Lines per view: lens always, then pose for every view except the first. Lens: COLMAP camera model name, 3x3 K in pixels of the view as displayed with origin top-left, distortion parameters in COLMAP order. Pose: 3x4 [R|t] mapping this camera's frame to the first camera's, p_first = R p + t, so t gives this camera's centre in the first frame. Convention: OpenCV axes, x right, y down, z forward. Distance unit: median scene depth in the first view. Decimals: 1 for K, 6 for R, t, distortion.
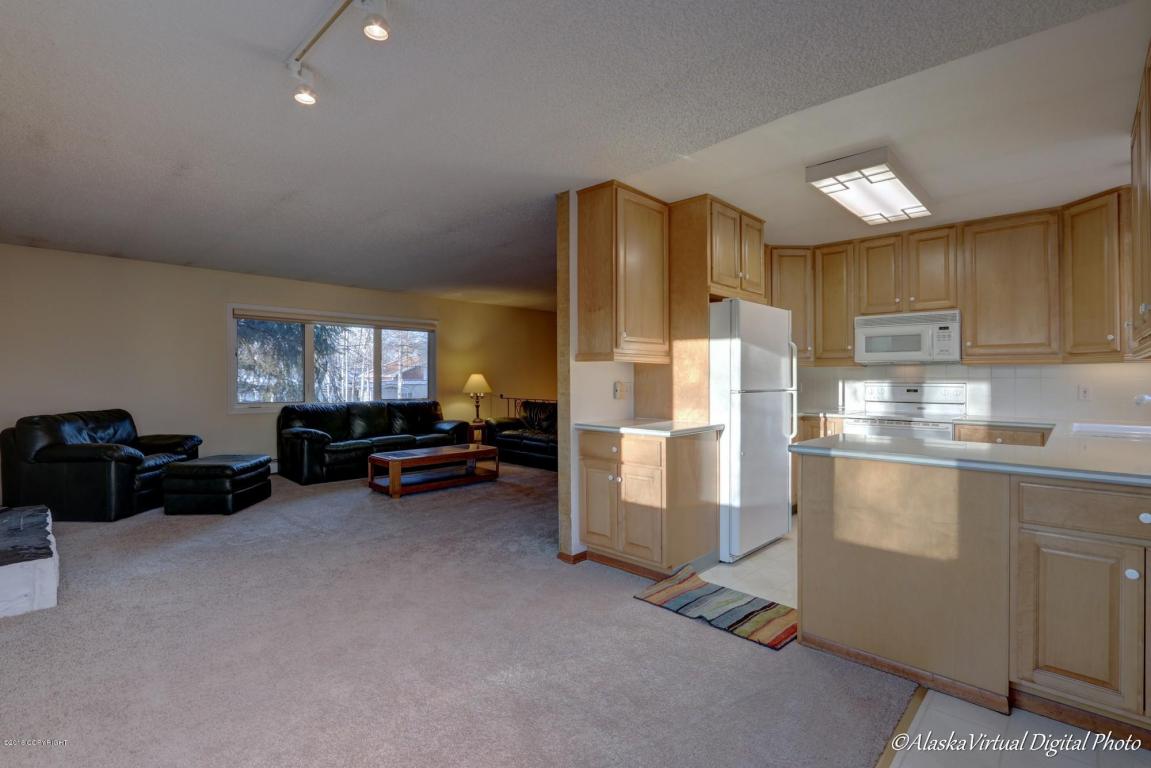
lens RADIAL K [[536.7, 0, 576.4], [0, 536.7, 381.9], [0, 0, 1]] dist [-0.010058, -0.000033]
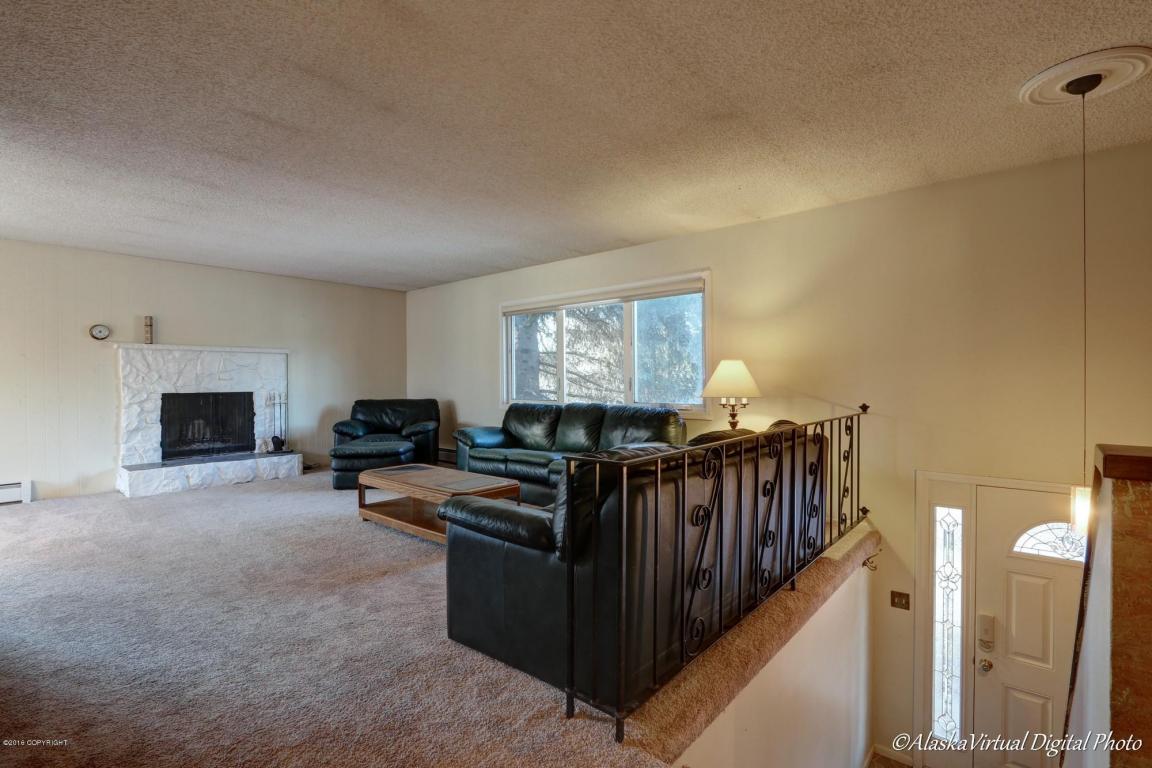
lens RADIAL K [[537.2, 0, 576.9], [0, 537.2, 381.9], [0, 0, 1]] dist [-0.010058, -0.000033]
pose [[0.056743, -0.004692, -0.998378, 0.547385], [-0.005574, 0.999972, -0.005016, 0.015683], [0.998373, 0.005849, 0.056715, 1.486377]]
